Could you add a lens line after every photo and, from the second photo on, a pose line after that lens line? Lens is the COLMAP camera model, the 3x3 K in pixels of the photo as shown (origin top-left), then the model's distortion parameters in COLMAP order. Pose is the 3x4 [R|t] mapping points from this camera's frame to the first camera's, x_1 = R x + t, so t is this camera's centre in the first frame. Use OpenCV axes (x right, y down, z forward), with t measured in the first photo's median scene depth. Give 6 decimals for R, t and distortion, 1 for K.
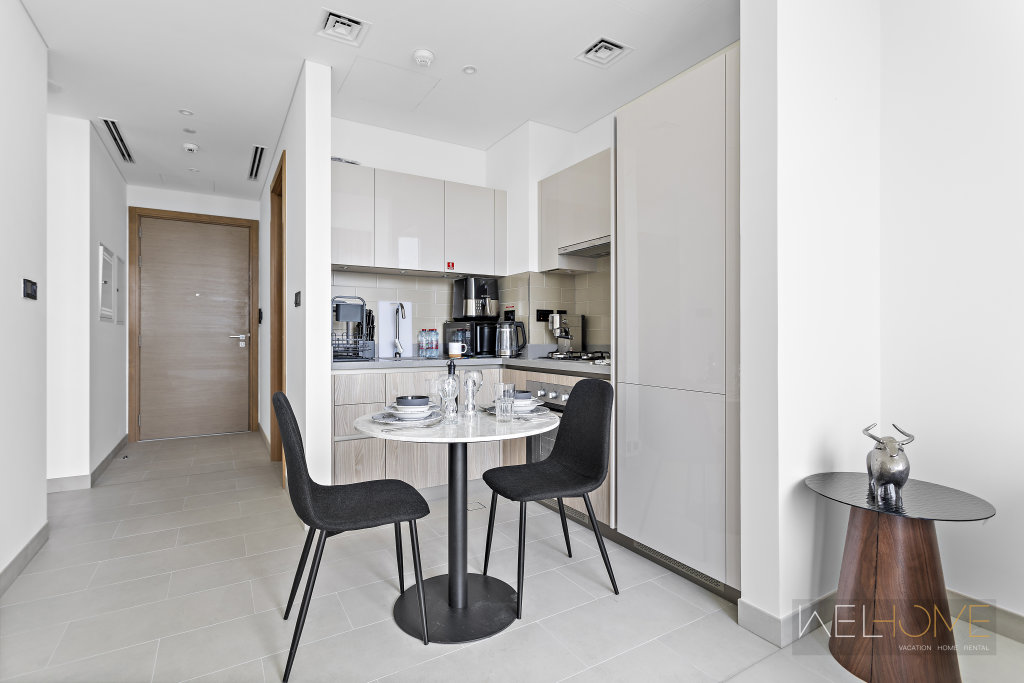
lens RADIAL K [[496.4, 0, 512.9], [0, 496.4, 337.6], [0, 0, 1]] dist [0.000126, 0.000779]
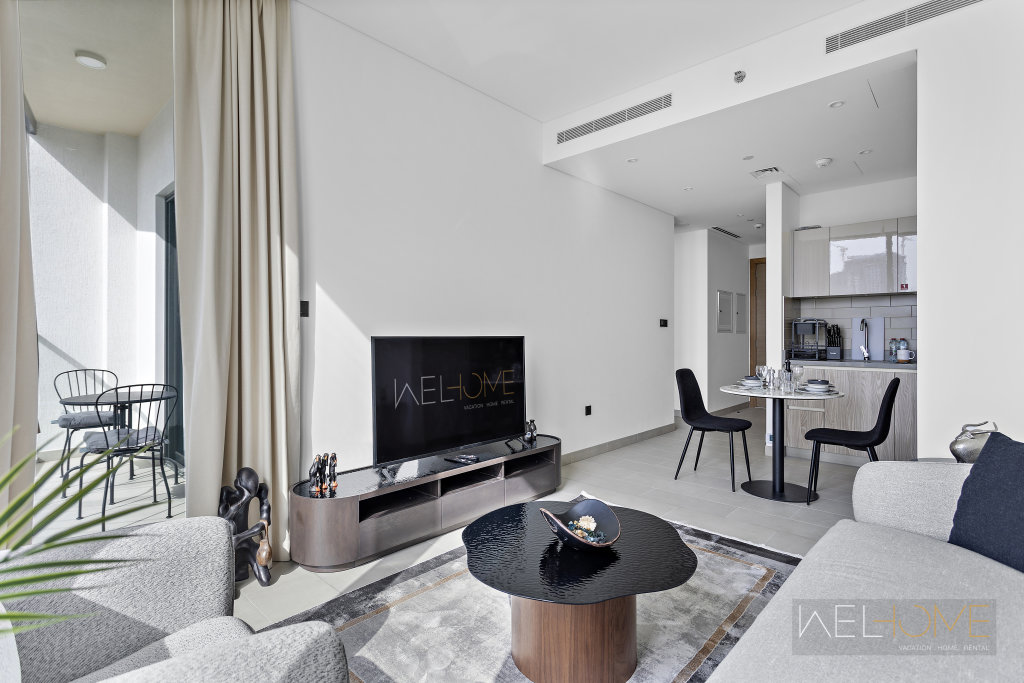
lens RADIAL K [[496.4, 0, 509.9], [0, 496.4, 336.2], [0, 0, 1]] dist [0.000126, 0.000779]
pose [[0.260123, 0.002658, -0.965572, 0.822775], [-0.002832, 0.999994, 0.001990, -0.024092], [0.965571, 0.002217, 0.260129, -0.250016]]
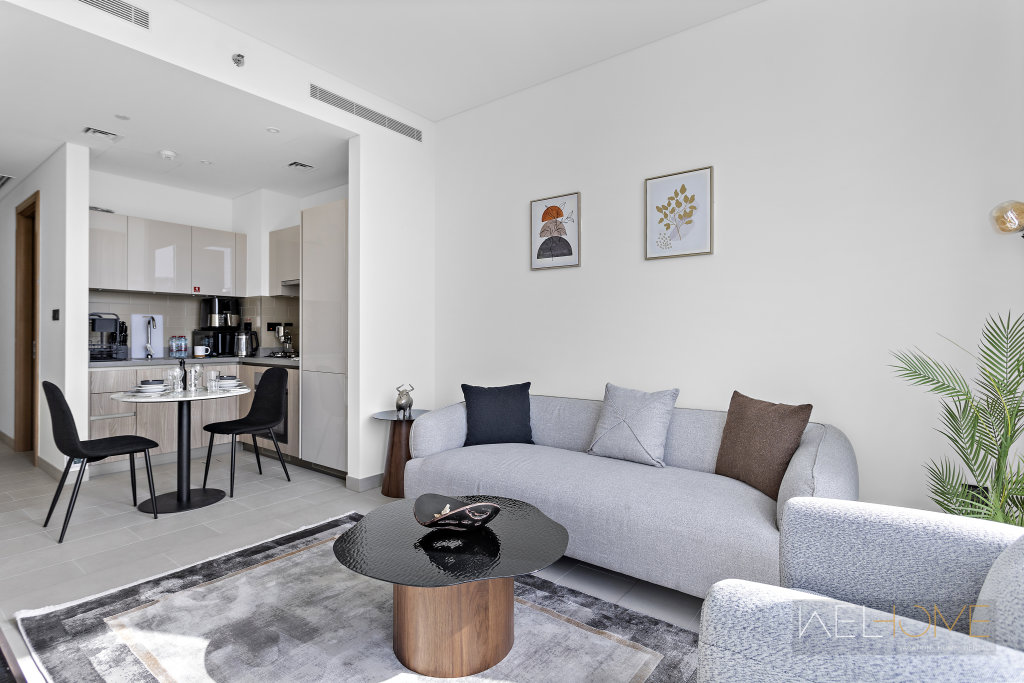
lens RADIAL K [[496.4, 0, 511.3], [0, 496.4, 332.4], [0, 0, 1]] dist [0.000126, 0.000779]
pose [[0.928275, 0.004097, 0.371872, 0.171270], [-0.001312, 0.999969, -0.007744, -0.019066], [-0.371893, 0.006701, 0.928252, -0.583410]]
